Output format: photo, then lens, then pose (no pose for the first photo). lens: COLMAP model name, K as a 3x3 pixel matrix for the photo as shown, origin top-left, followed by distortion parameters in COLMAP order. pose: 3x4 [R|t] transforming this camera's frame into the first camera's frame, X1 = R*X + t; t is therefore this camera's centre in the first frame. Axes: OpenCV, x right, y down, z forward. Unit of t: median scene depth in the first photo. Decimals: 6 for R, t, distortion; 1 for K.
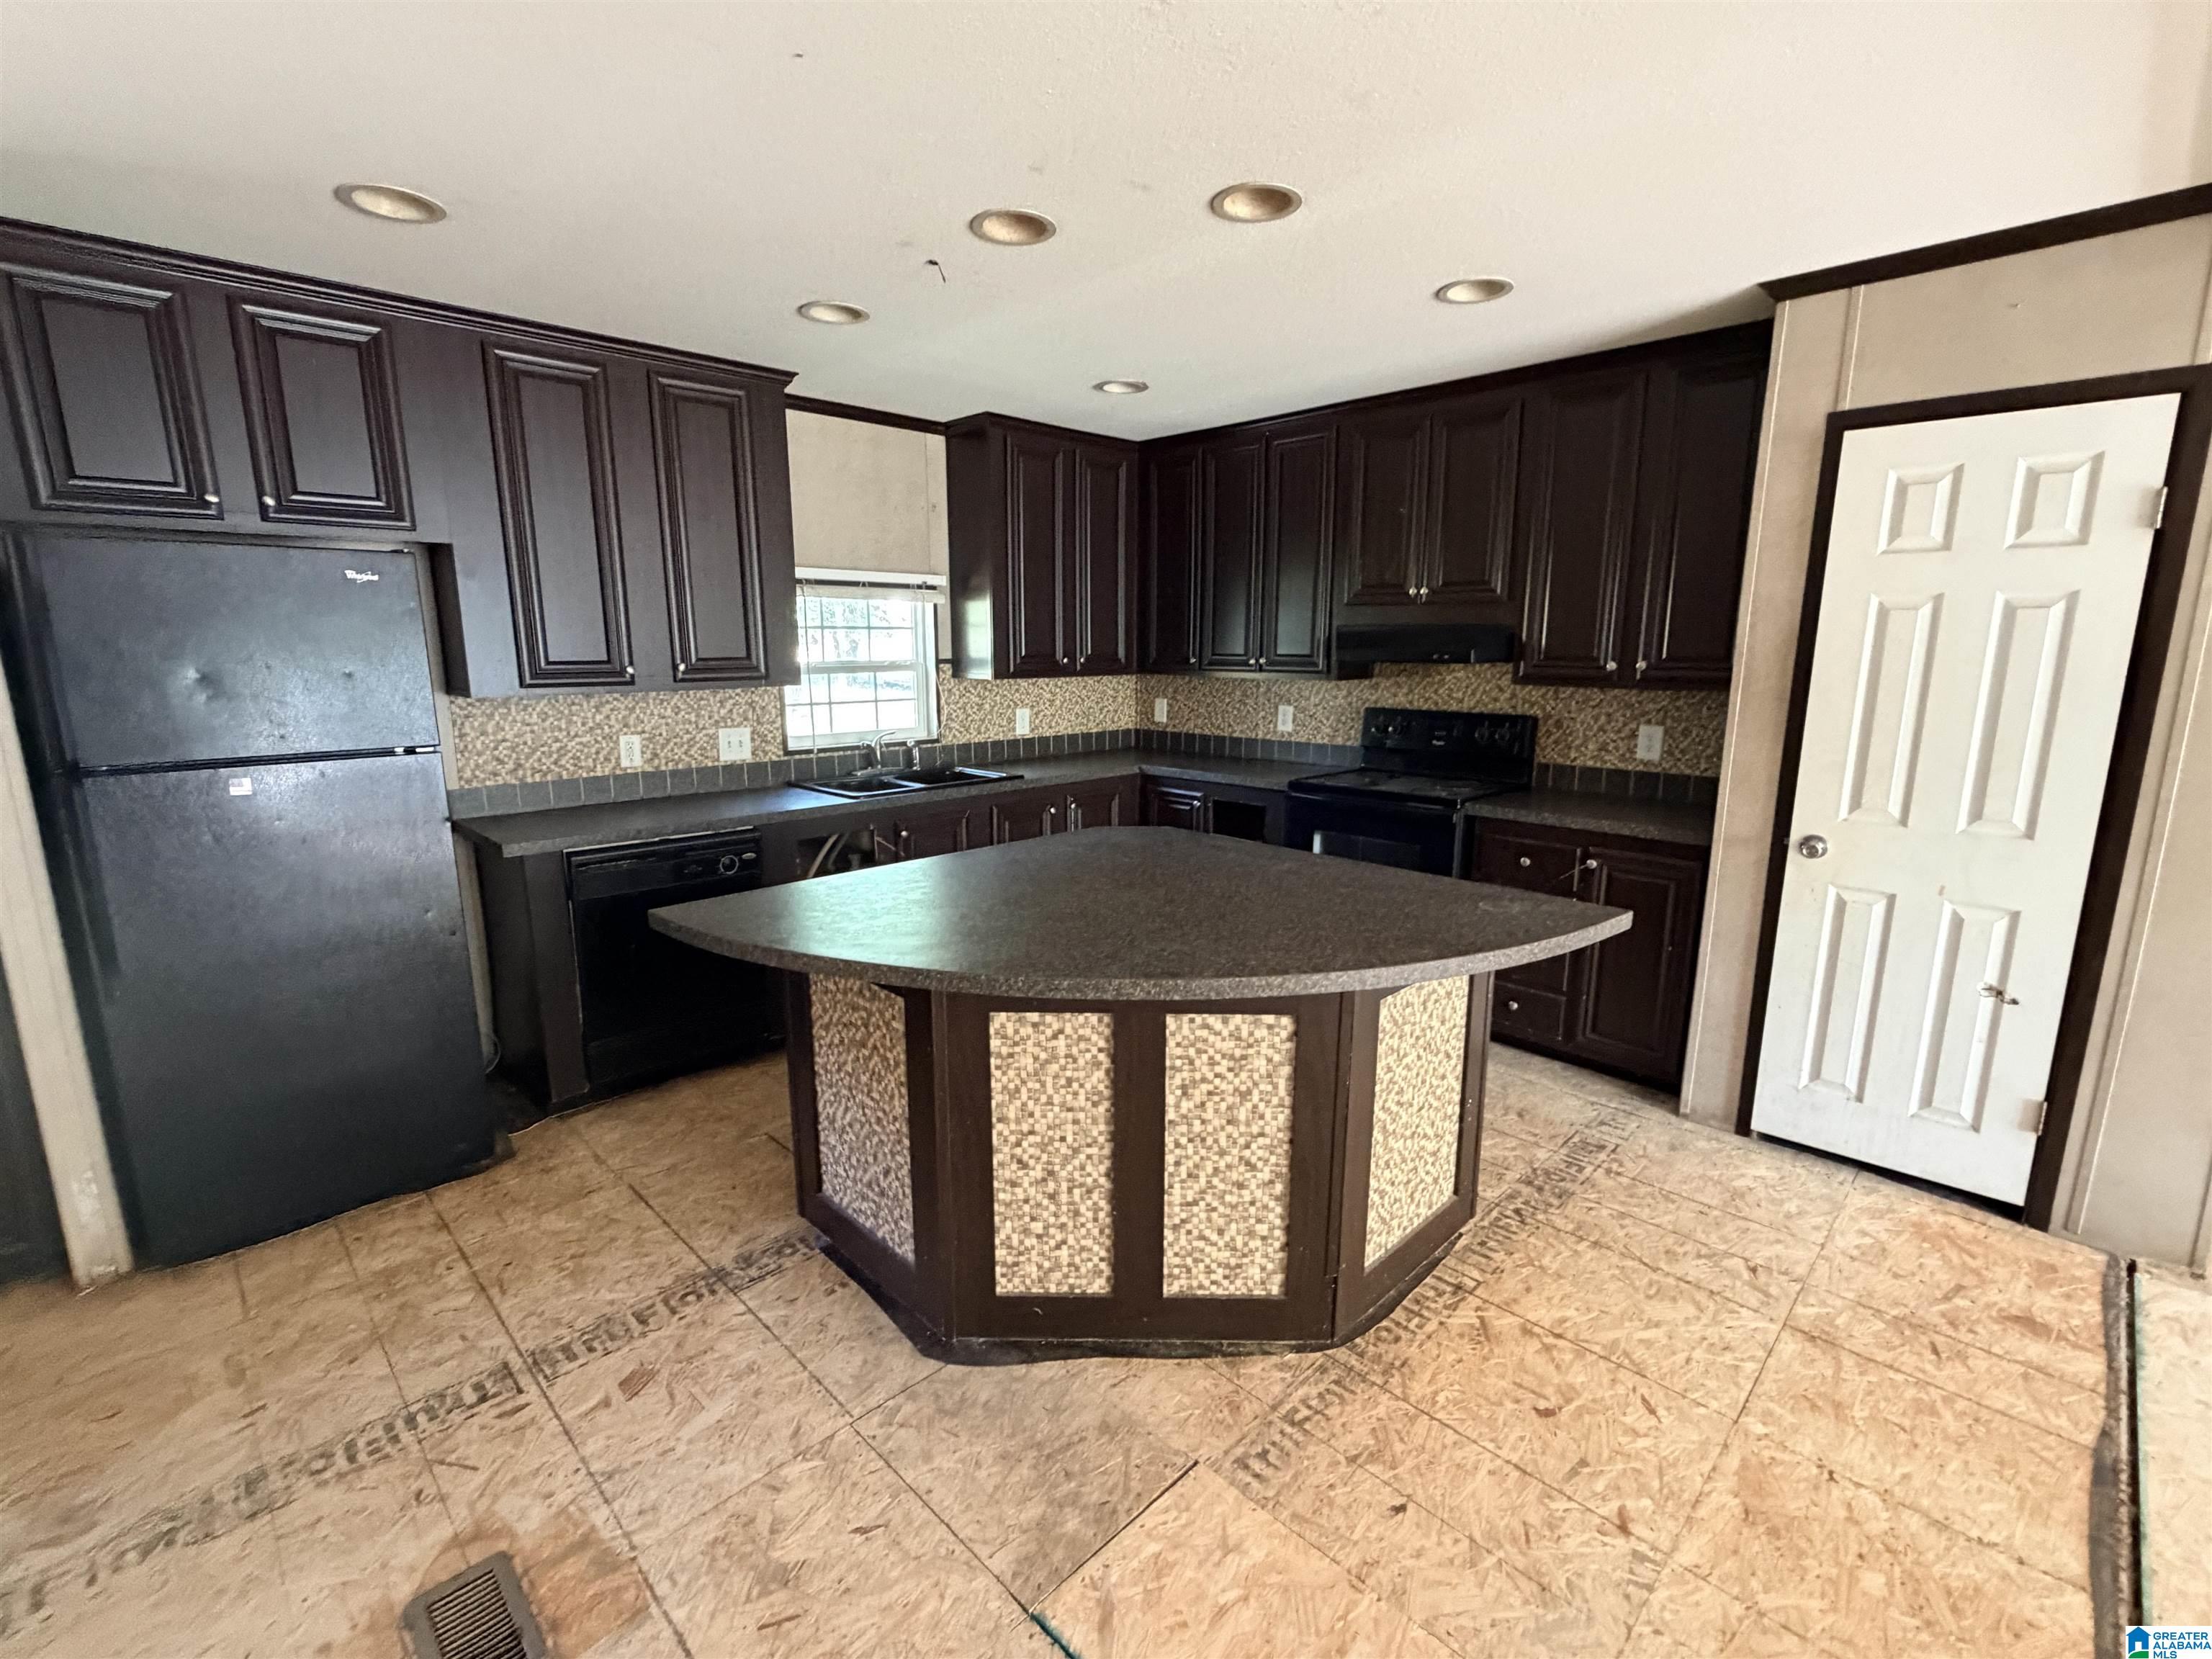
lens RADIAL K [[986.2, 0, 1106.0], [0, 986.2, 829.5], [0, 0, 1]] dist [0.002392, 0.000760]
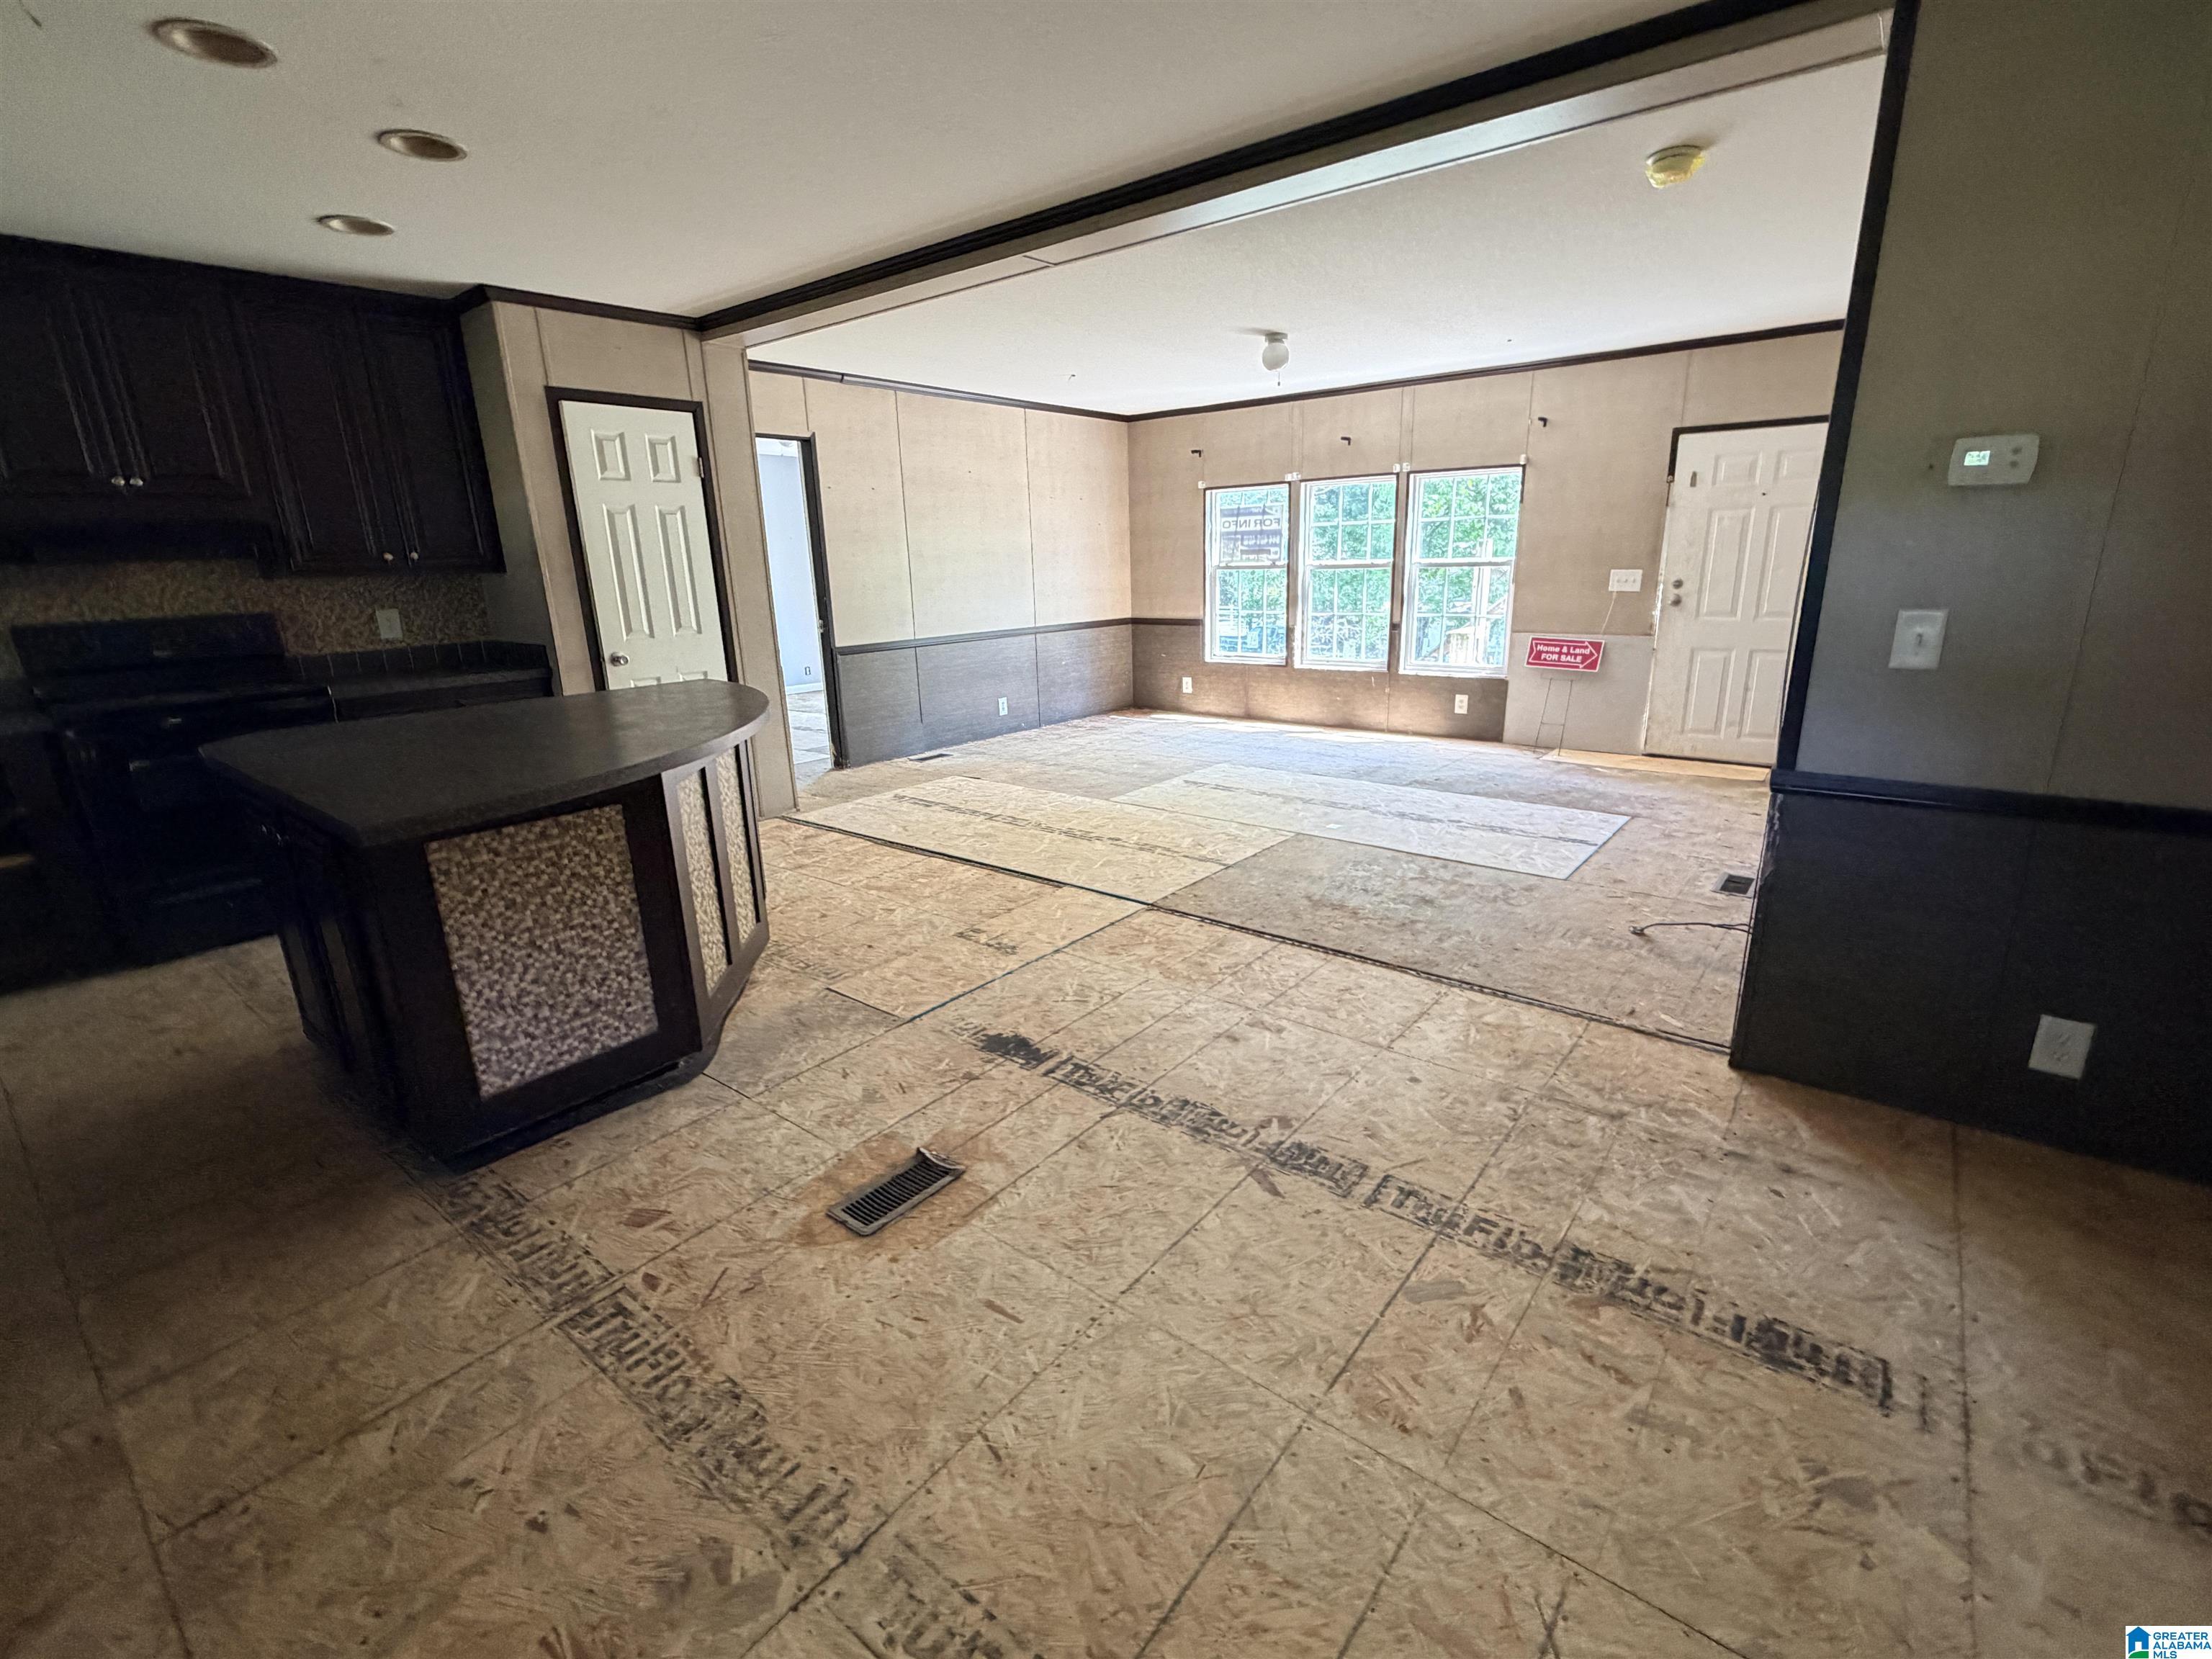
lens RADIAL K [[986.2, 0, 1106.0], [0, 986.2, 829.5], [0, 0, 1]] dist [0.002392, 0.000760]
pose [[-0.111739, -0.265431, 0.957633, -1.244046], [0.214383, 0.934537, 0.284045, -0.013146], [-0.970337, 0.237039, -0.047521, 0.422538]]
